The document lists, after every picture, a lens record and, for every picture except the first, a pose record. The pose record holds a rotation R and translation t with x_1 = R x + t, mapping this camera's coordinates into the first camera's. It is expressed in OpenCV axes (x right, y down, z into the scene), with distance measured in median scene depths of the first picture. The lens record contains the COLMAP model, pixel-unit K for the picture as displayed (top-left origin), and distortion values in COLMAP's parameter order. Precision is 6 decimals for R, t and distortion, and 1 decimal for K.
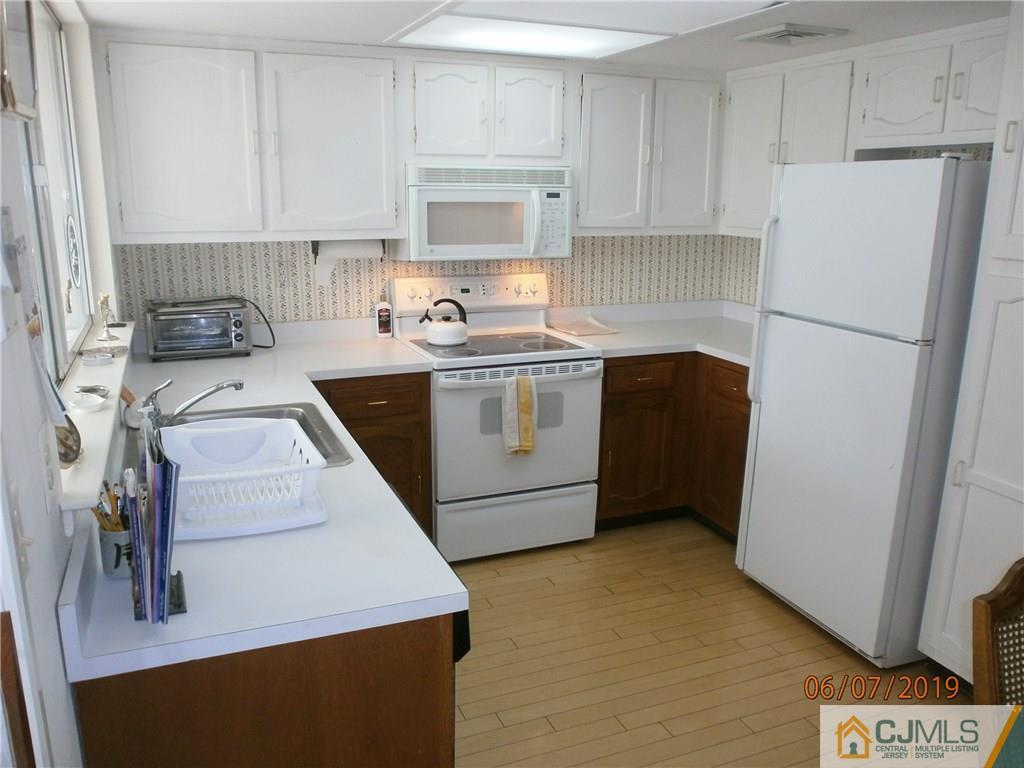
lens RADIAL K [[802.9, 0, 505.8], [0, 802.9, 385.7], [0, 0, 1]] dist [-0.064304, 0.047873]
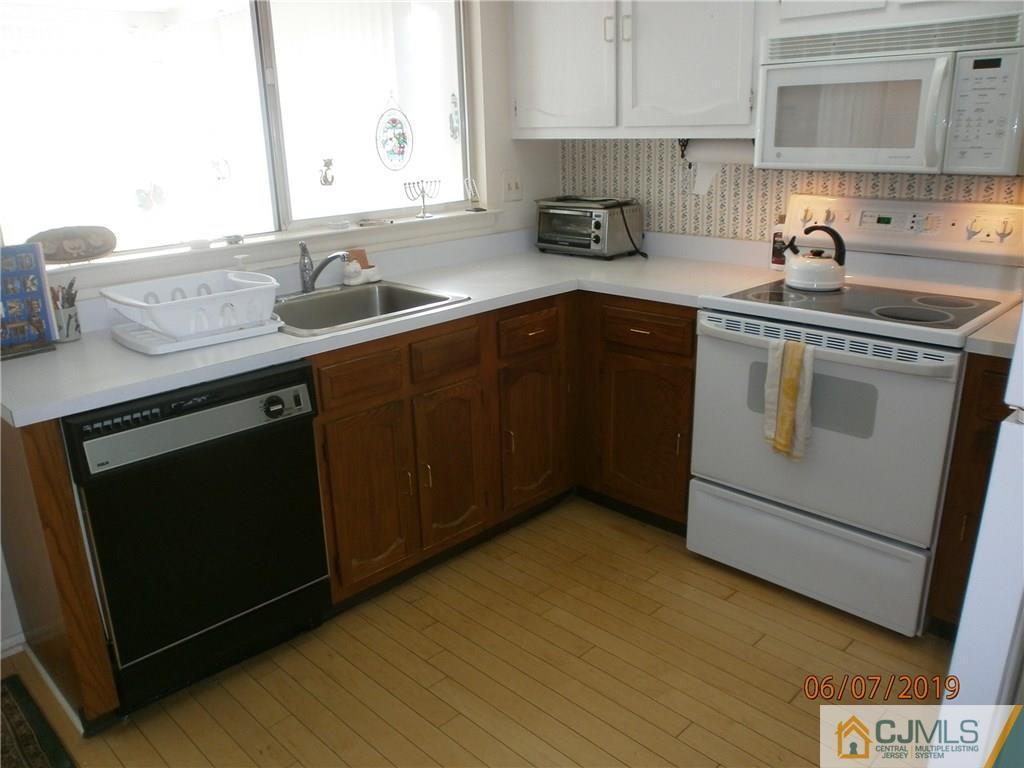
lens RADIAL K [[802.9, 0, 502.9], [0, 802.9, 391.7], [0, 0, 1]] dist [-0.064304, 0.047873]
pose [[0.378308, 0.272251, -0.884739, 0.501554], [-0.195026, 0.957760, 0.211329, -0.061704], [0.904902, 0.092600, 0.415425, 0.468060]]
